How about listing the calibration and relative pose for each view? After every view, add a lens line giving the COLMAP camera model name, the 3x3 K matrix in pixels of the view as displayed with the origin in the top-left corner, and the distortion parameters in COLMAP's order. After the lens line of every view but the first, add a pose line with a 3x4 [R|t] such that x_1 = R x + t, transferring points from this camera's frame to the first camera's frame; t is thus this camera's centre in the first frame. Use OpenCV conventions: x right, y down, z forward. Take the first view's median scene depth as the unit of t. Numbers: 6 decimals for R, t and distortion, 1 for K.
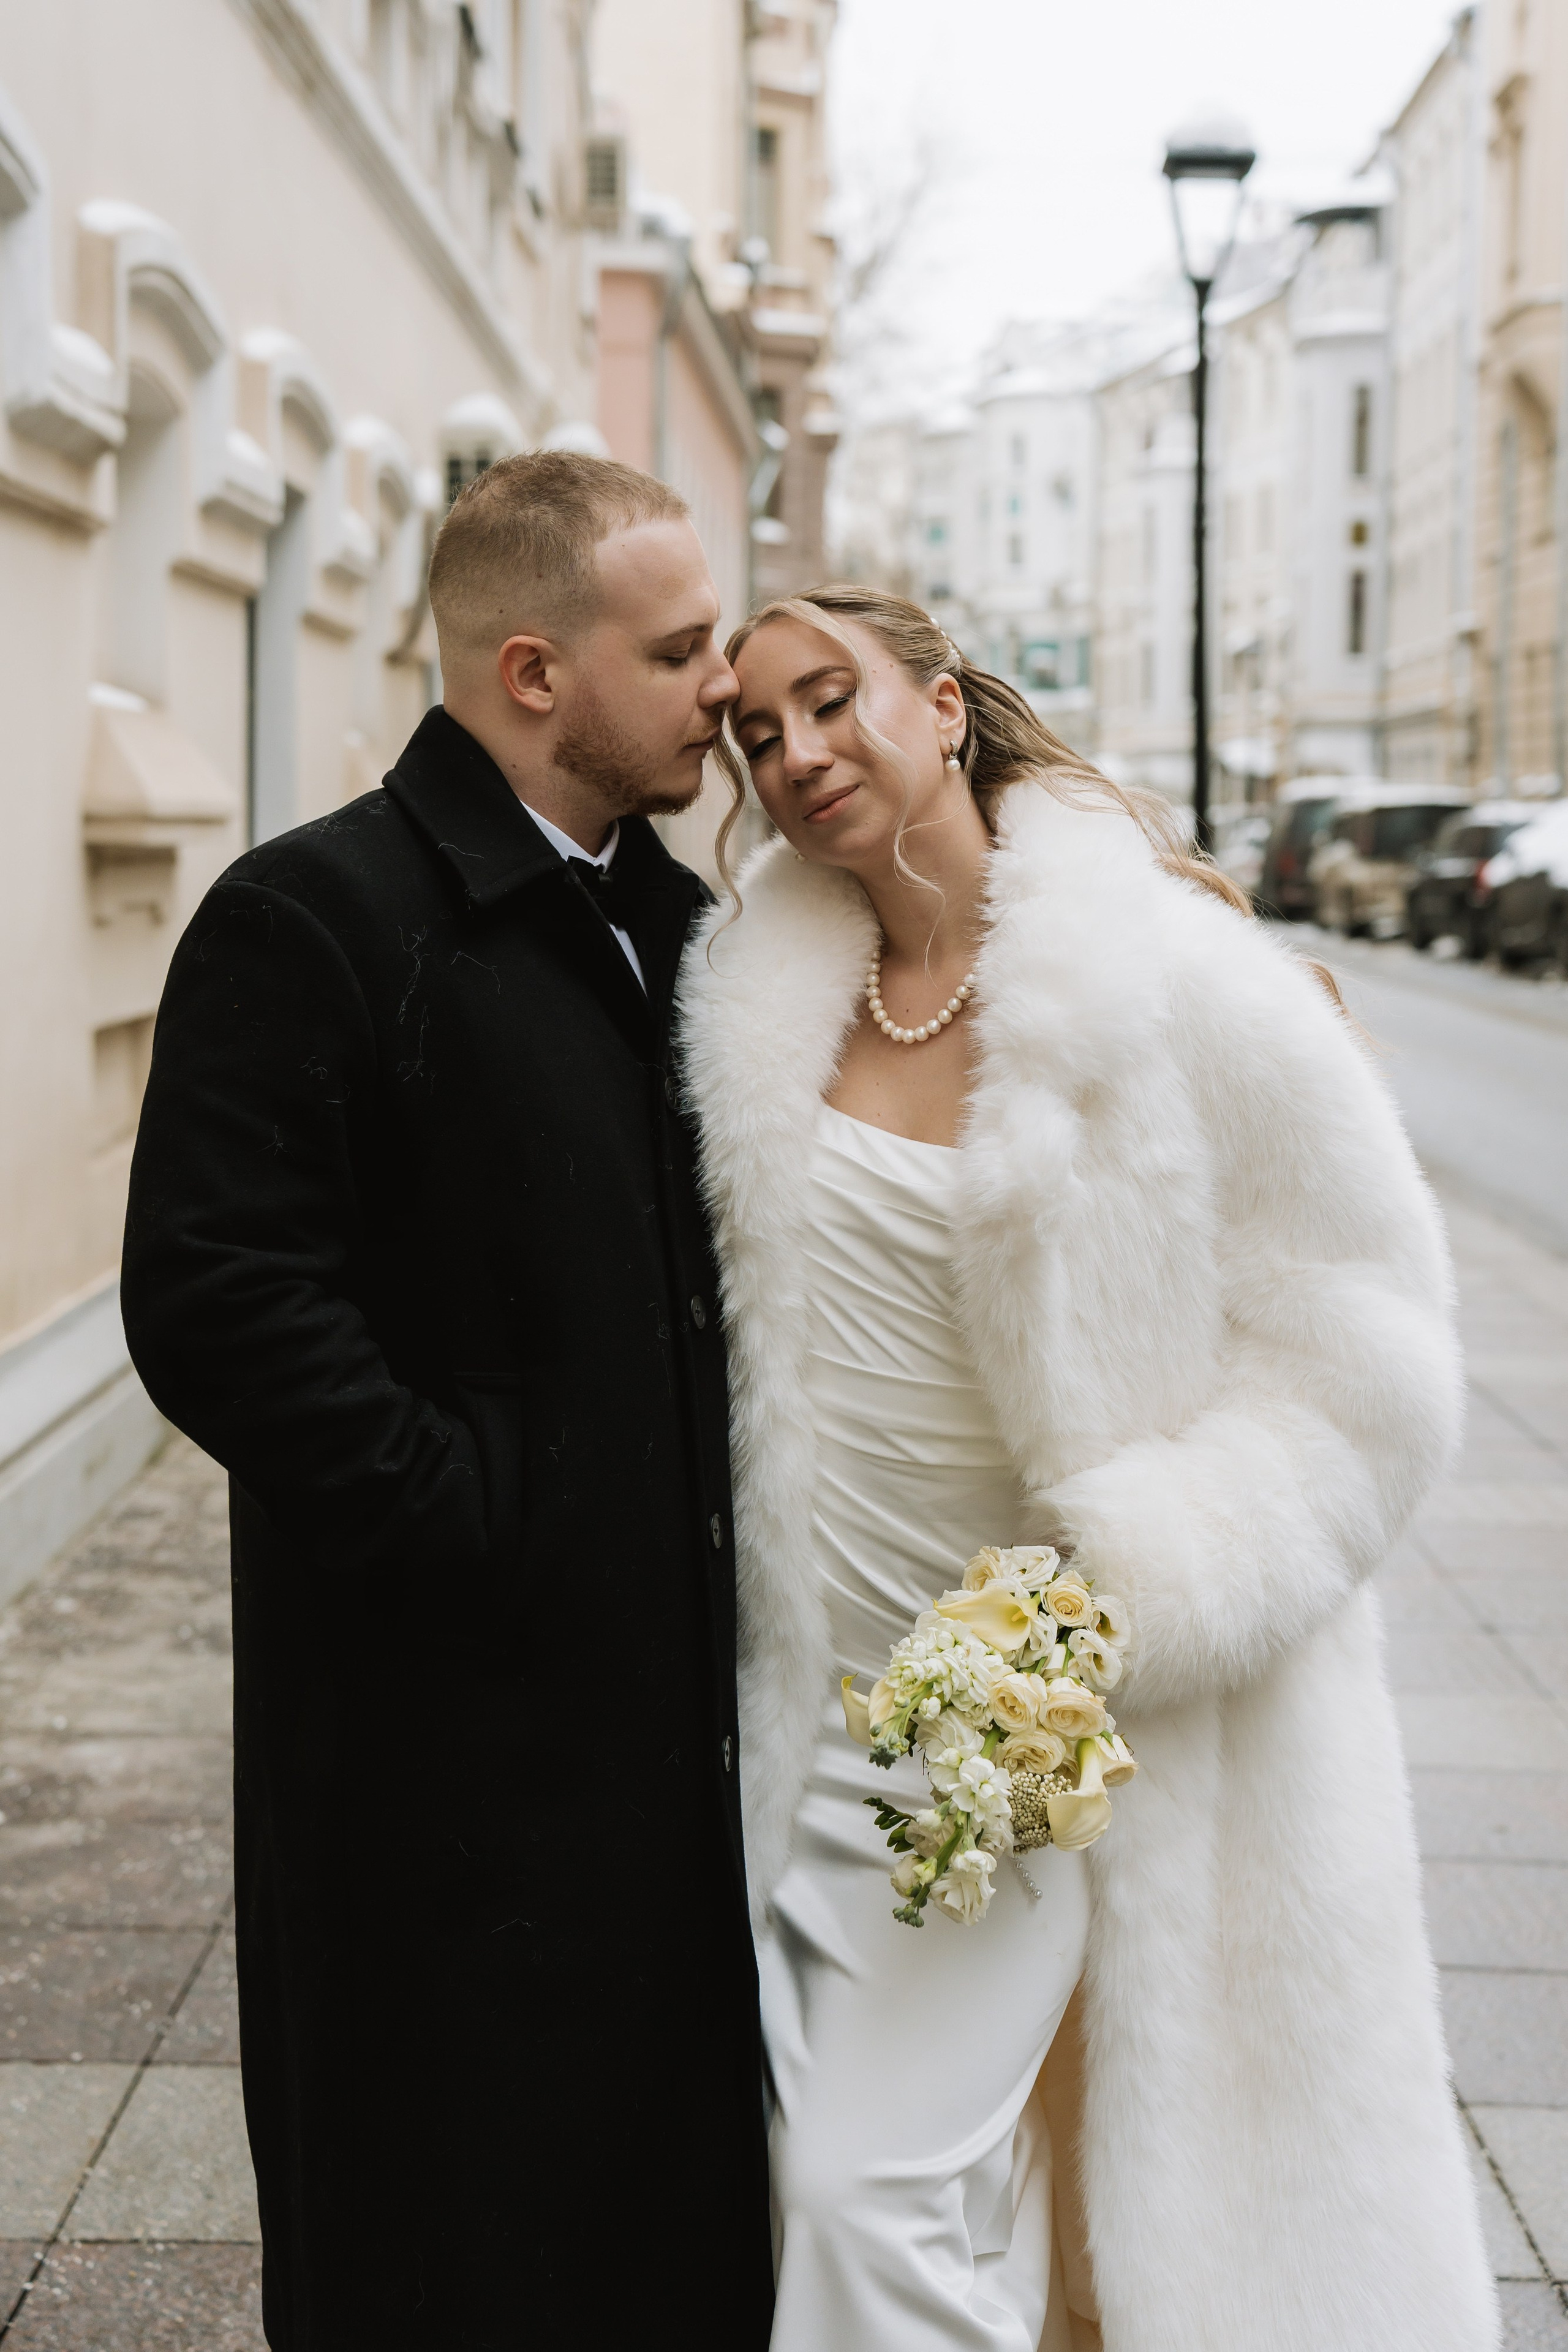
lens RADIAL K [[3599.7, 0, 769.2], [0, 3599.7, 921.5], [0, 0, 1]] dist [0.284020, -0.168937]
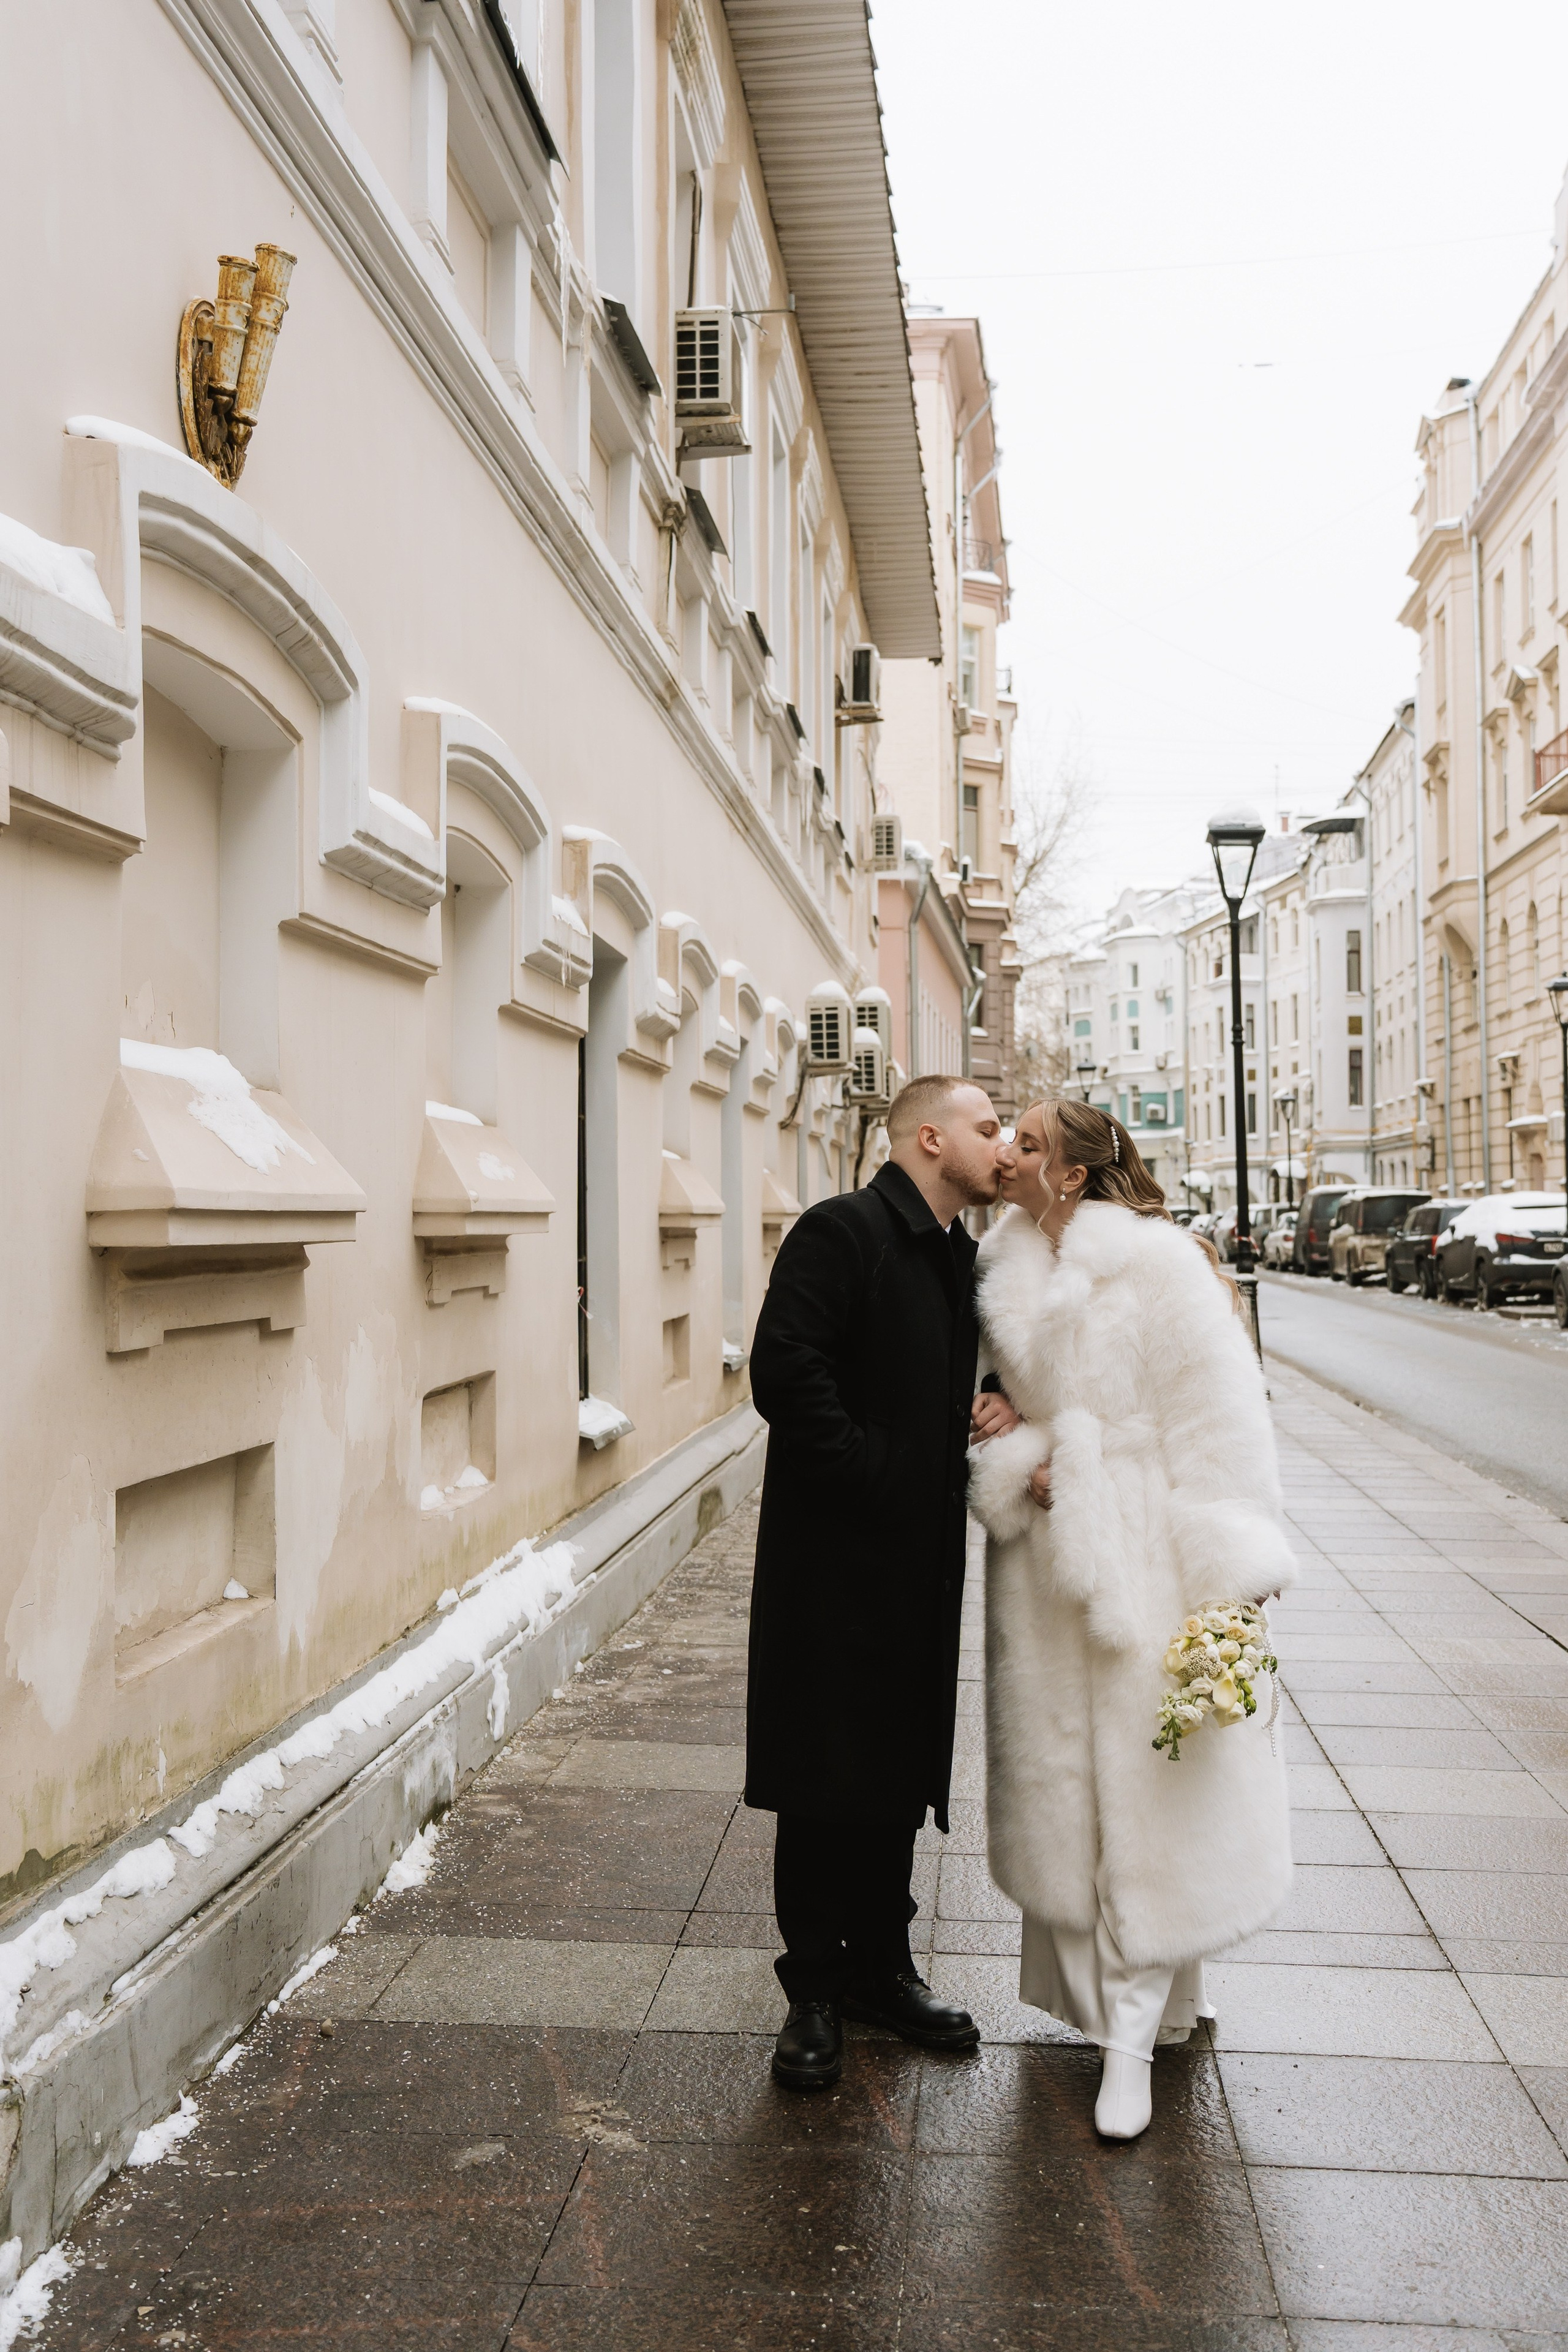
lens RADIAL K [[2333.4, 0, 825.9], [0, 2333.4, 1115.5], [0, 0, 1]] dist [0.010523, 0.003018]
pose [[0.997780, -0.017422, -0.064281, -0.008757], [0.012834, 0.997386, -0.071106, 0.005200], [0.065352, 0.070124, 0.995395, -0.159484]]
